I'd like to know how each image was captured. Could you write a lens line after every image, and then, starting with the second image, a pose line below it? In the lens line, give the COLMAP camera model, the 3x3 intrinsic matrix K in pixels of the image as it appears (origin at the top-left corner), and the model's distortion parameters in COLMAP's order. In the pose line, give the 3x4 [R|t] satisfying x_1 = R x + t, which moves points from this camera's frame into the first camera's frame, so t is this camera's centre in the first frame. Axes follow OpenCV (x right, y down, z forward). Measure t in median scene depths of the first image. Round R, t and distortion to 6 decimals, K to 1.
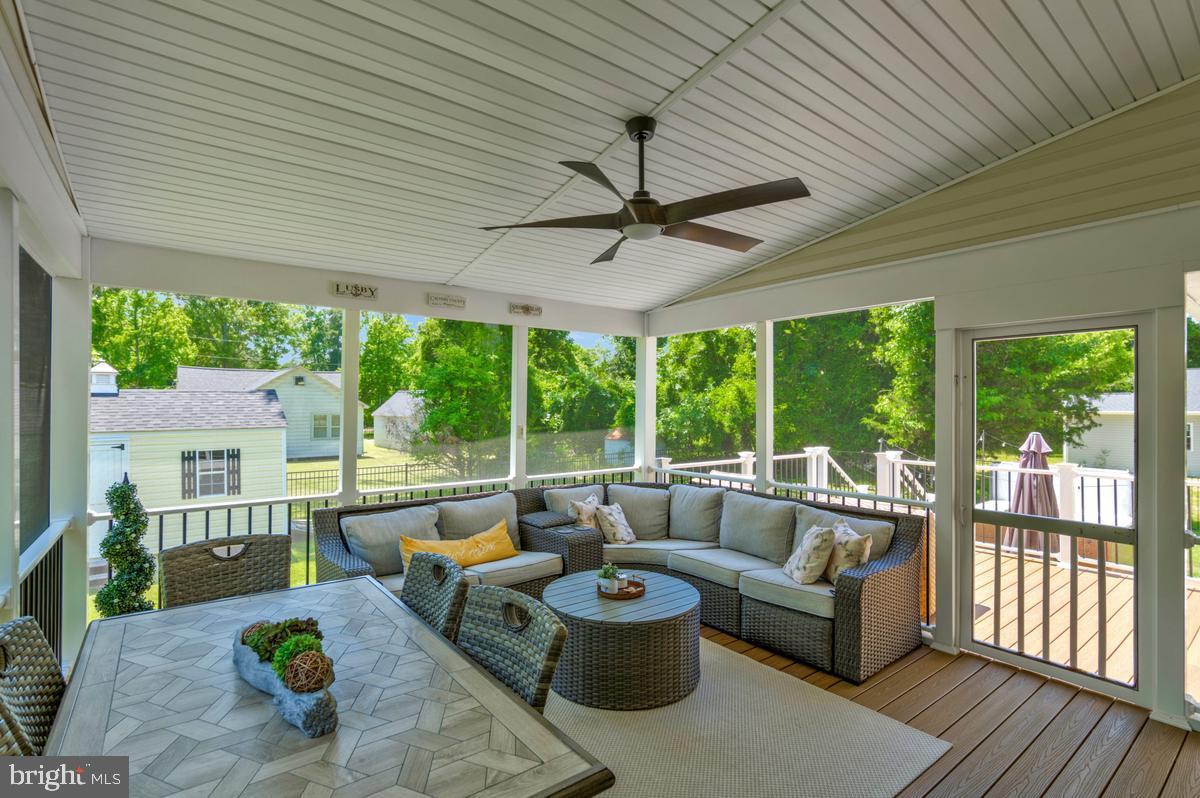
lens RADIAL K [[553.8, 0, 600.0], [0, 553.8, 399.0], [0, 0, 1]] dist [-0.001466, -0.000025]
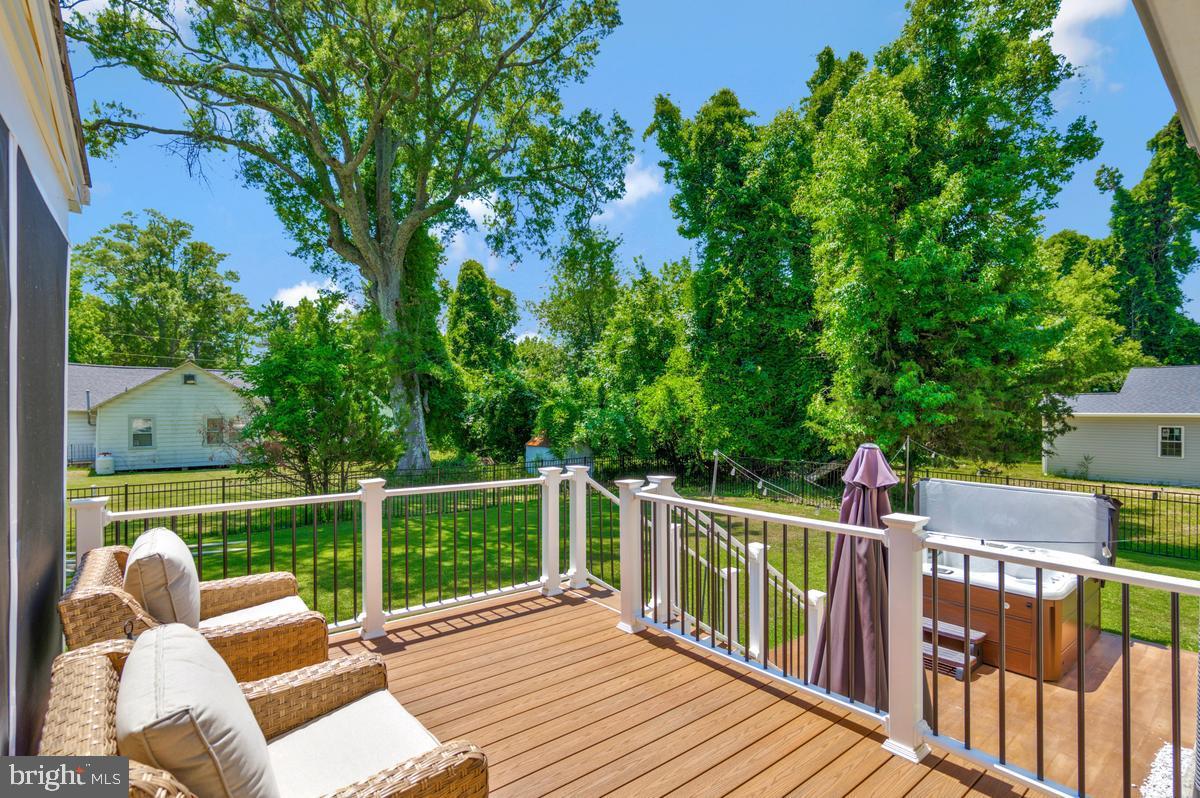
lens RADIAL K [[567.1, 0, 600.0], [0, 567.1, 399.0], [0, 0, 1]] dist [0.001705, 0.000438]
pose [[0.999792, 0.000203, 0.020370, 0.166610], [-0.000067, 0.999978, -0.006683, 0.007911], [-0.020371, 0.006681, 0.999770, 0.157532]]
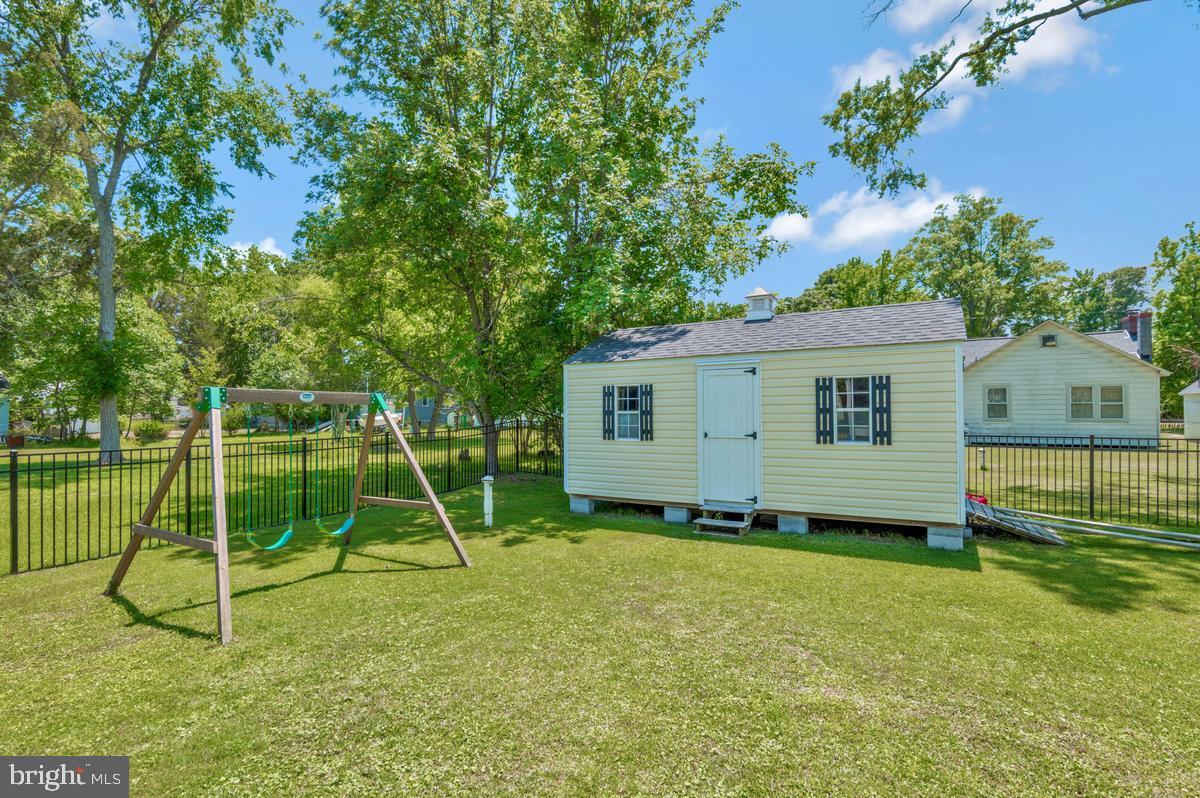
lens RADIAL K [[582.7, 0, 600.0], [0, 582.7, 399.0], [0, 0, 1]] dist [-0.000501, 0.000031]
pose [[0.380378, -0.008867, -0.924789, -0.091217], [0.014371, 0.999890, -0.003676, 0.072607], [0.924720, -0.011892, 0.380463, 0.265454]]
